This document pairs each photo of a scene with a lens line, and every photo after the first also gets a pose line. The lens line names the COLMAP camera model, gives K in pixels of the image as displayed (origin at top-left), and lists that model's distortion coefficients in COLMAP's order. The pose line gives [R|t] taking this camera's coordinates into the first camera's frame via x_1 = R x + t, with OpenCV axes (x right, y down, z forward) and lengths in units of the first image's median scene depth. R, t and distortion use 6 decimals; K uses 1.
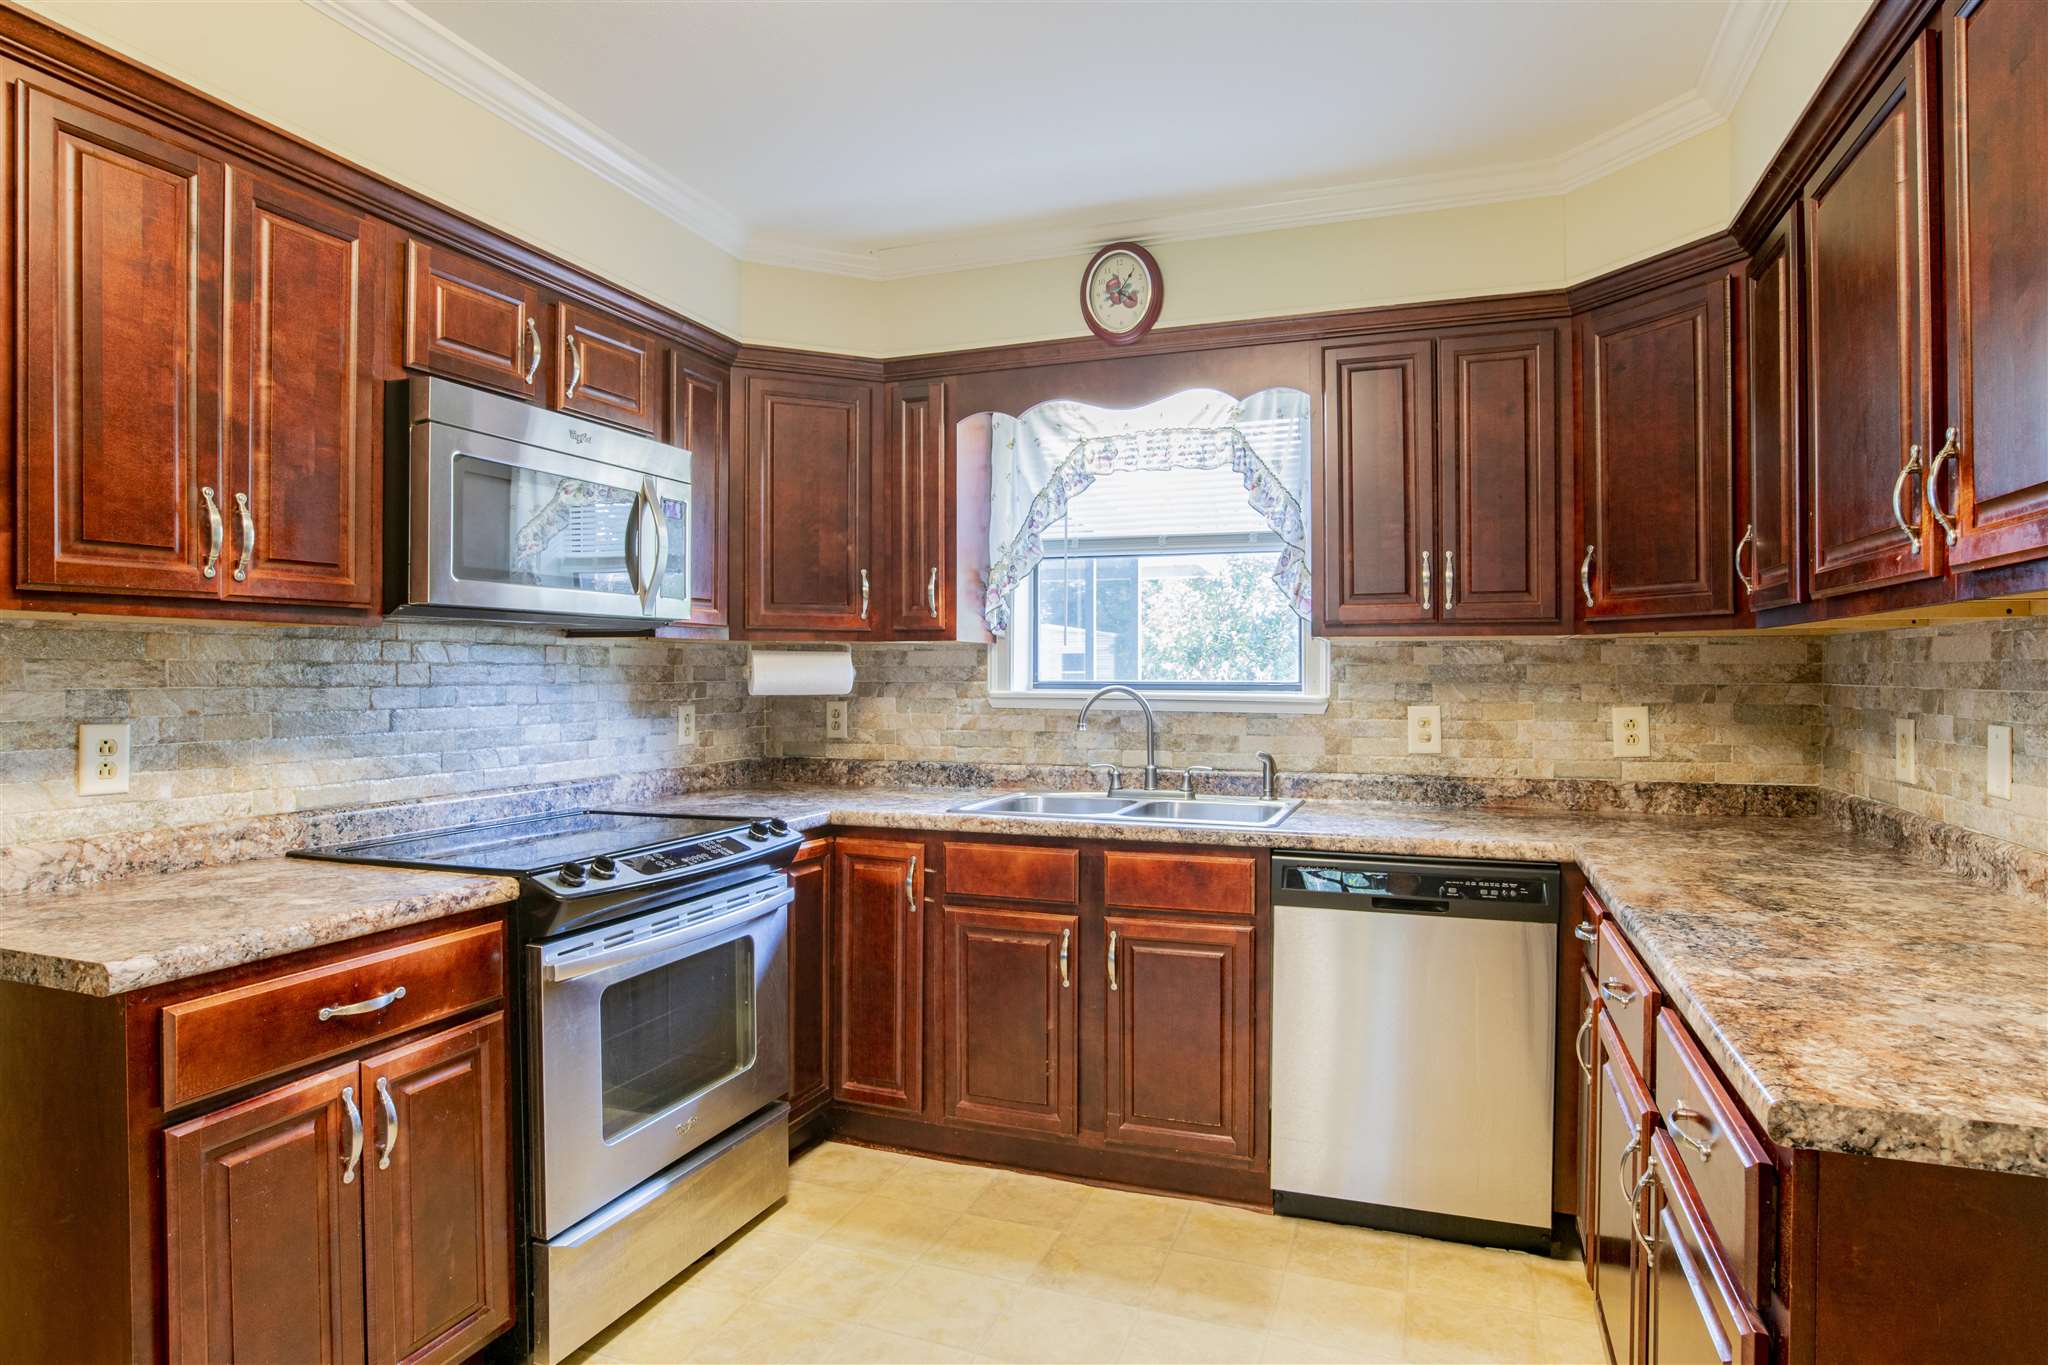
lens RADIAL K [[1095.5, 0, 1031.9], [0, 1095.5, 674.0], [0, 0, 1]] dist [-0.051042, 0.015447]
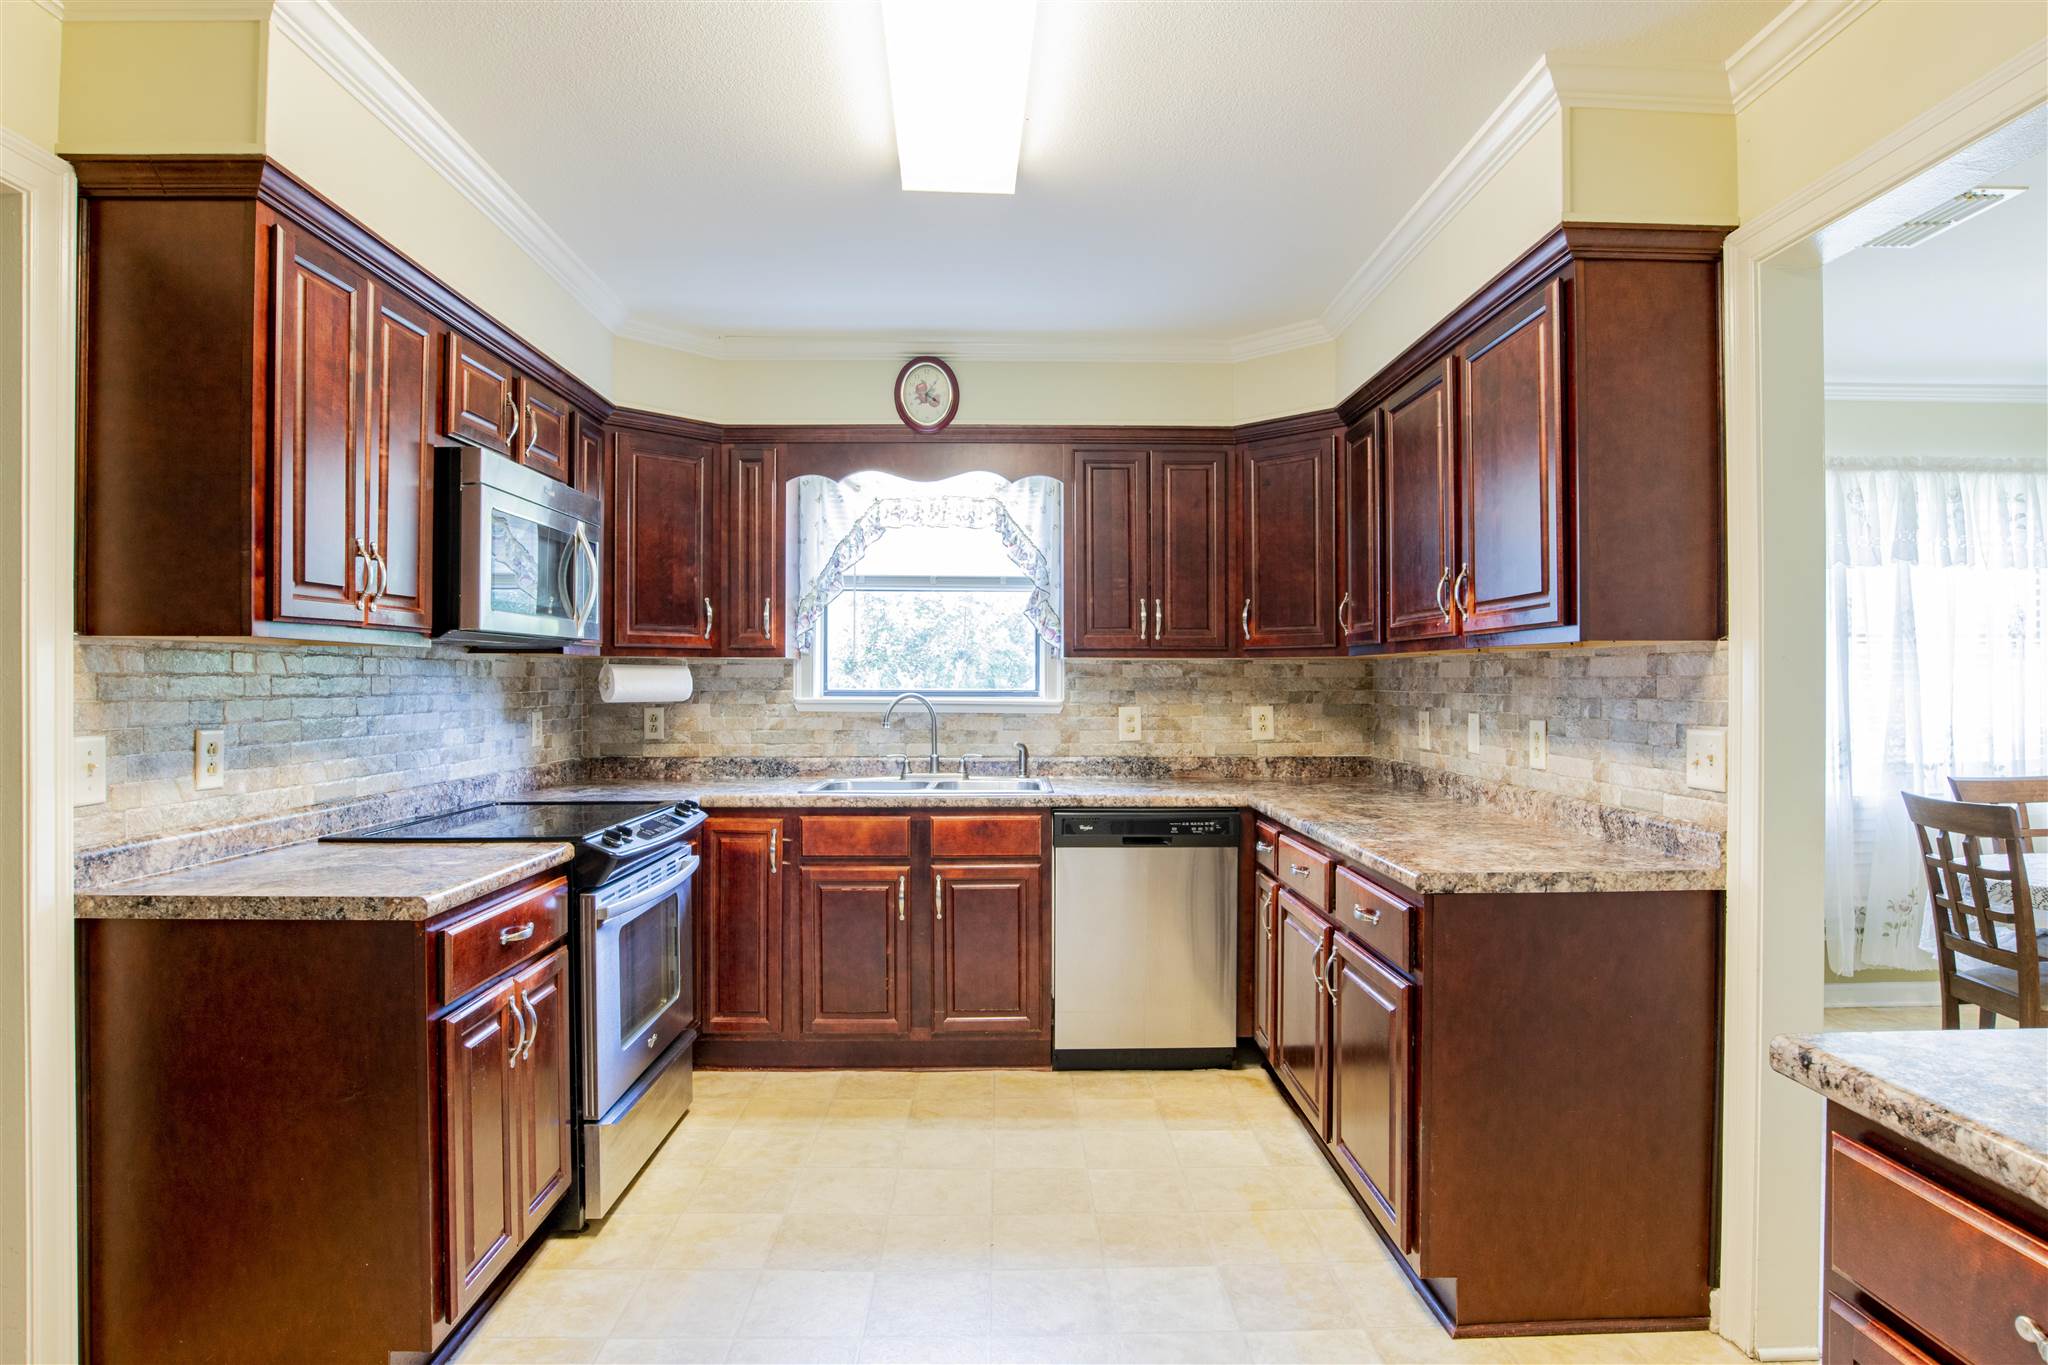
lens RADIAL K [[1095.5, 0, 1016.9], [0, 1095.5, 673.0], [0, 0, 1]] dist [-0.051042, 0.015447]
pose [[0.932355, 0.002323, 0.361538, -0.332325], [0.000288, 0.999974, -0.007167, -0.004640], [-0.361545, 0.006786, 0.932330, -0.303141]]
